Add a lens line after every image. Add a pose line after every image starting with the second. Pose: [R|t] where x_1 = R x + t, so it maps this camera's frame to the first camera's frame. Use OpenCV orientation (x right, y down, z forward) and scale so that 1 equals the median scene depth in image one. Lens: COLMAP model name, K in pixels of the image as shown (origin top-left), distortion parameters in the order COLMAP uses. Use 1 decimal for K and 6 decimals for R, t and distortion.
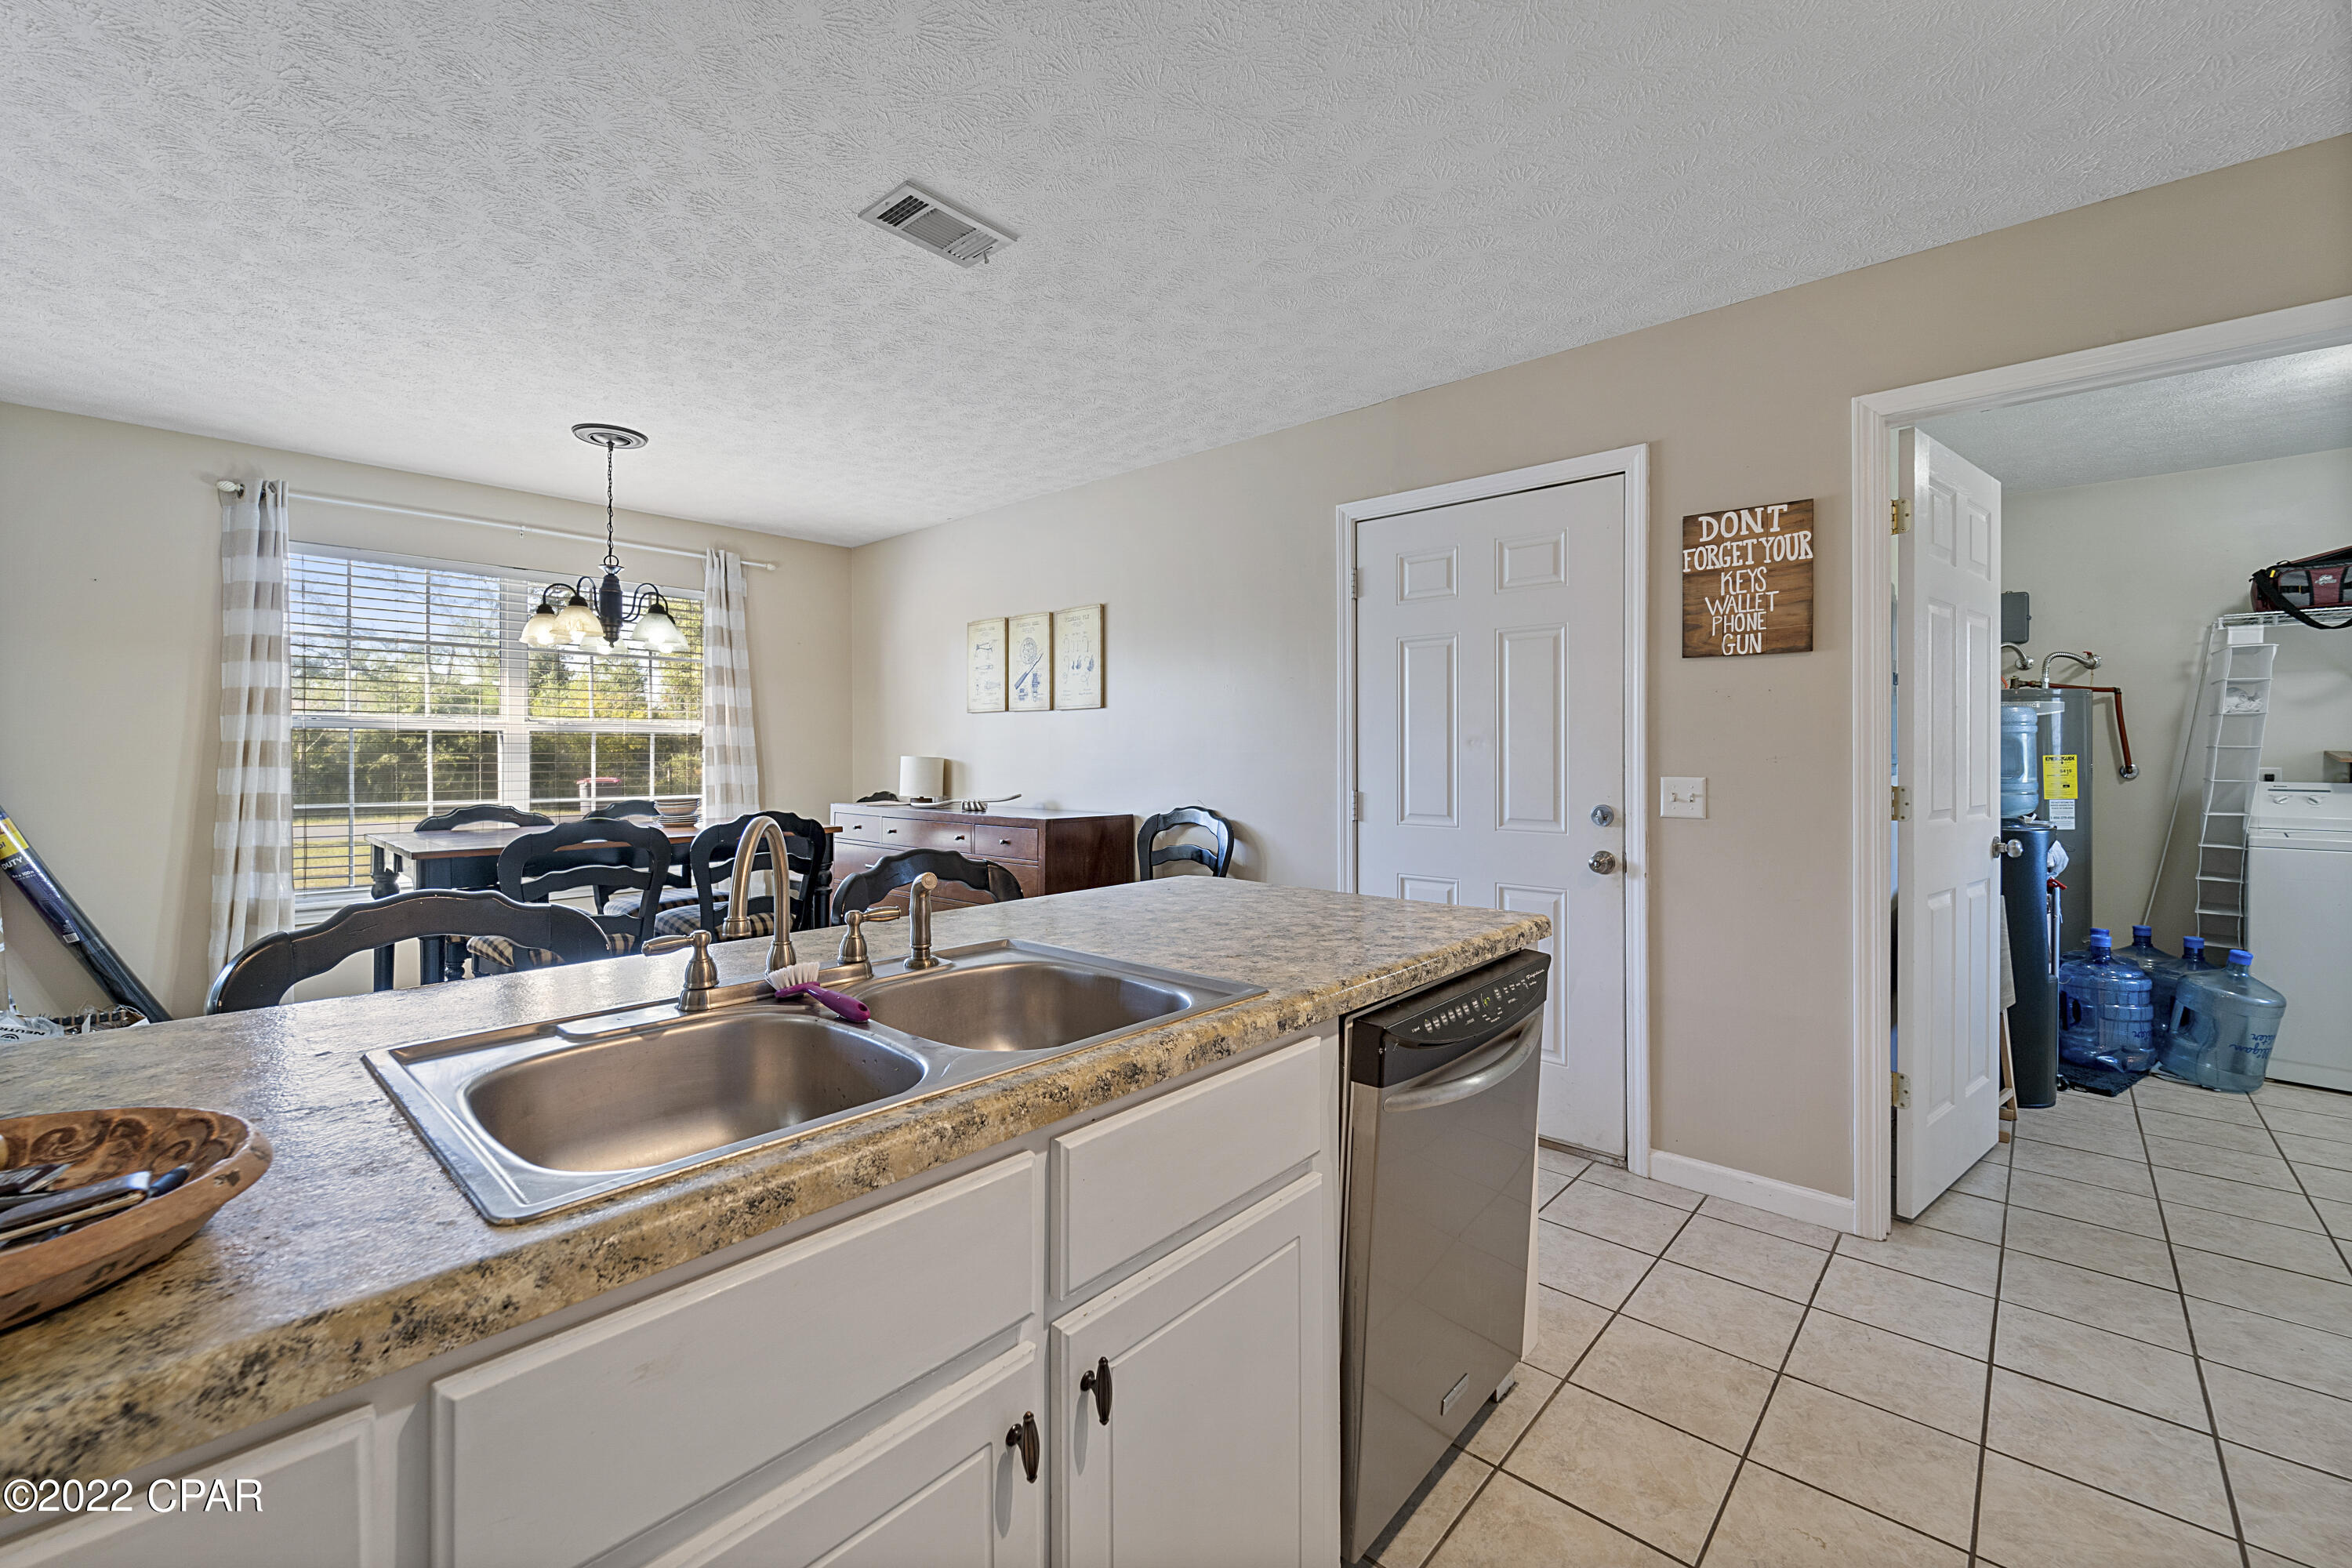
lens RADIAL K [[951.9, 0, 1186.5], [0, 951.9, 755.6], [0, 0, 1]] dist [-0.001114, 0.000029]
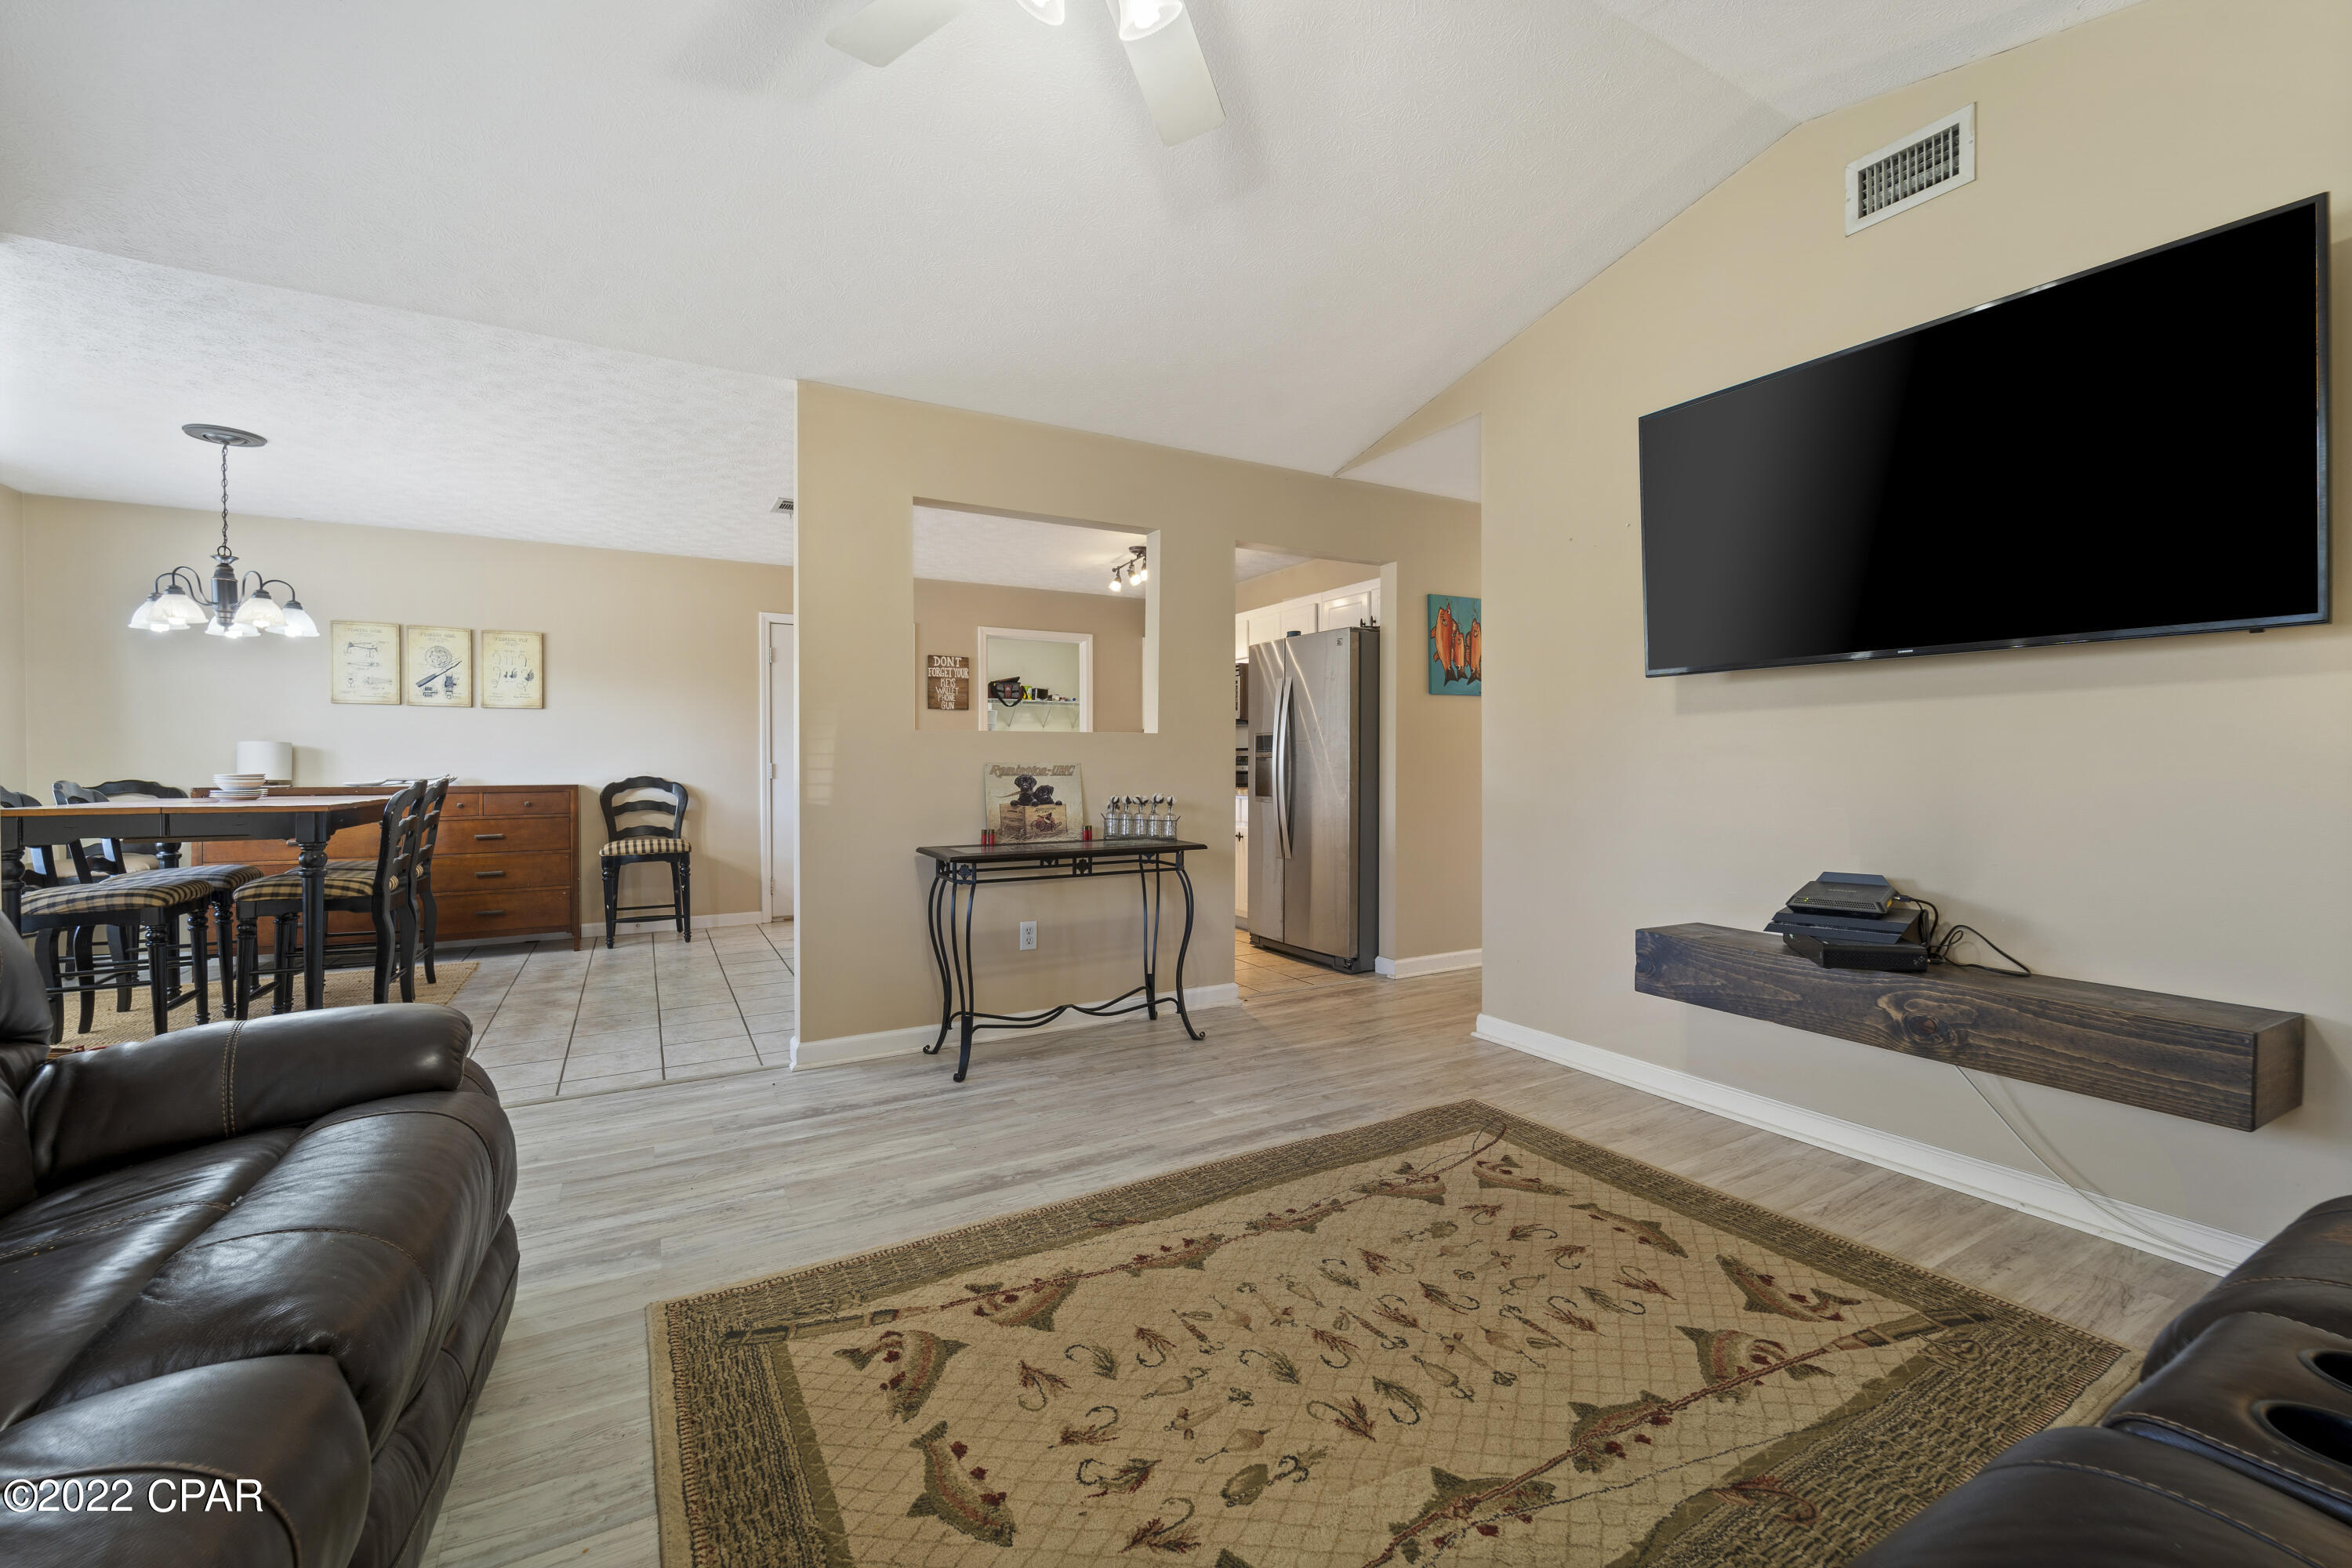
lens RADIAL K [[956.5, 0, 1178.3], [0, 956.5, 766.9], [0, 0, 1]] dist [0.000430, -0.000228]
pose [[0.317159, -0.002680, 0.948369, -1.384886], [0.005296, 0.999985, 0.001055, 0.046584], [-0.948358, 0.004688, 0.317169, -0.386852]]
